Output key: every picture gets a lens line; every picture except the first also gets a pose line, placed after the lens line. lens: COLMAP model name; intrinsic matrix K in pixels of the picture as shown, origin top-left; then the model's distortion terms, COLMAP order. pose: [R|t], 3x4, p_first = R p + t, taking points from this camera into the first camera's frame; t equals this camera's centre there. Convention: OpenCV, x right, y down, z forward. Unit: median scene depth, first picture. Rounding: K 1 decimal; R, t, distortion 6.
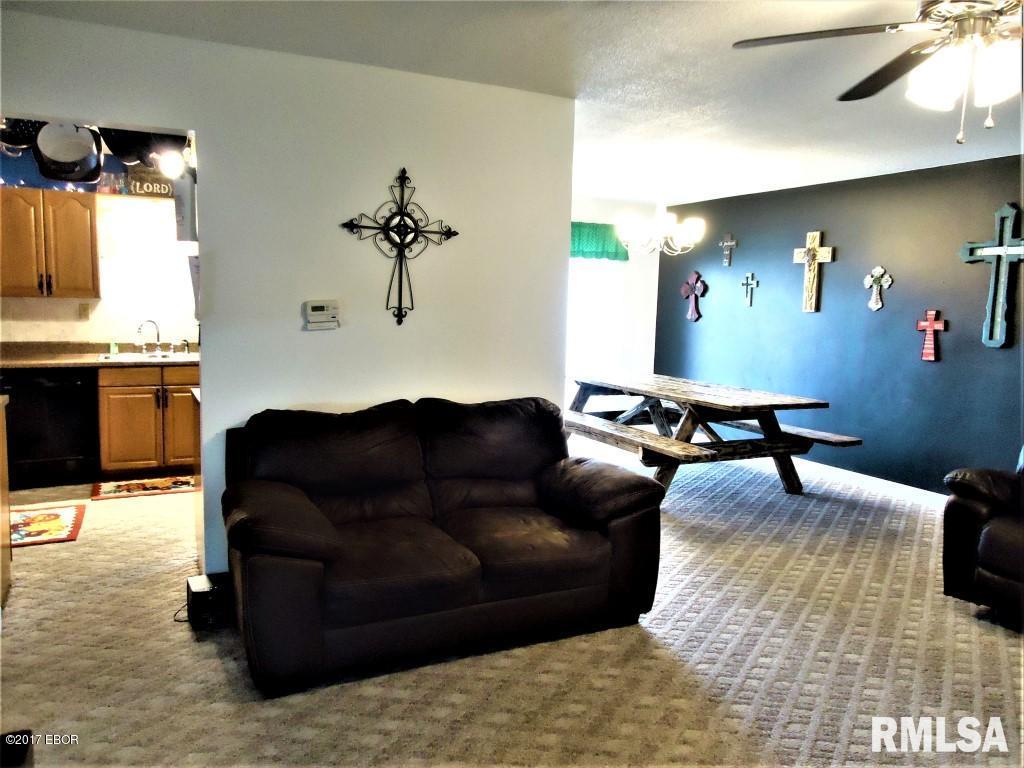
lens RADIAL K [[800.4, 0, 512.0], [0, 800.4, 384.0], [0, 0, 1]] dist [-0.004837, -0.002227]
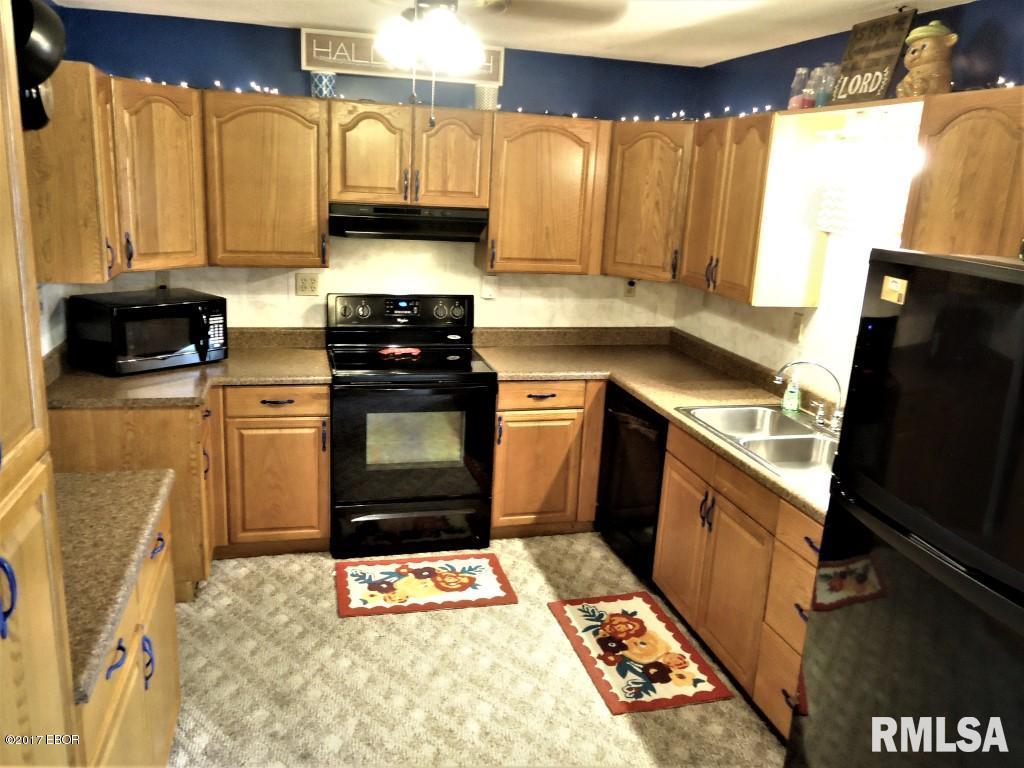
lens RADIAL K [[800.4, 0, 512.0], [0, 800.4, 384.0], [0, 0, 1]] dist [-0.004837, -0.002227]
pose [[-0.186586, 0.215197, -0.958580, 0.076708], [-0.163065, 0.955397, 0.246223, -0.198131], [0.968811, 0.202253, -0.143172, 1.110525]]
